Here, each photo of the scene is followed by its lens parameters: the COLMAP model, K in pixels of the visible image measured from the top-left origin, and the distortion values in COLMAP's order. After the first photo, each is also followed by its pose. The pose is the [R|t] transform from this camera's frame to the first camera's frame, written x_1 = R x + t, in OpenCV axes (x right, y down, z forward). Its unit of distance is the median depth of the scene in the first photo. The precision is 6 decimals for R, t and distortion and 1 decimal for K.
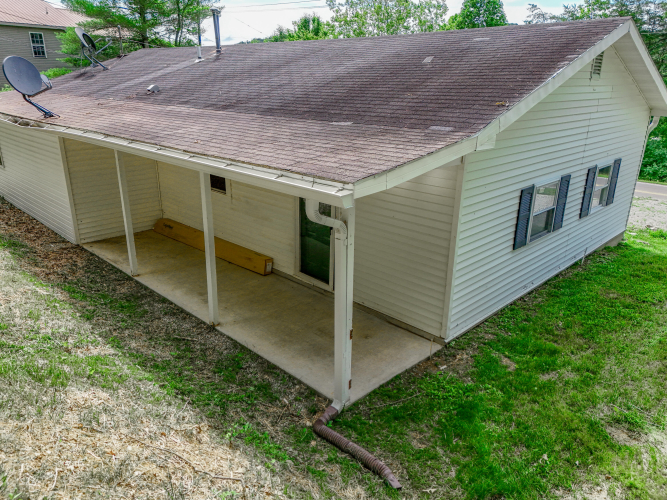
lens RADIAL K [[489.5, 0, 333.5], [0, 489.5, 250.0], [0, 0, 1]] dist [0.085953, -0.090522]
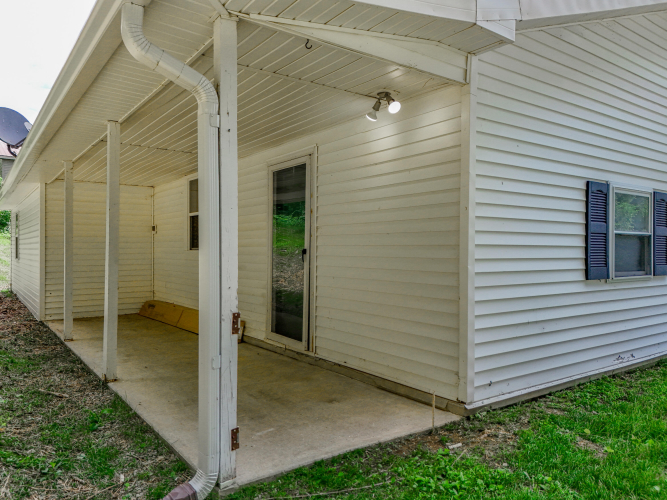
lens RADIAL K [[489.5, 0, 333.5], [0, 489.5, 250.0], [0, 0, 1]] dist [0.085953, -0.090522]
pose [[0.987690, -0.005821, -0.156313, 0.167263], [-0.045789, 0.944774, -0.324507, 0.203712], [0.149569, 0.327670, 0.932878, 0.405181]]
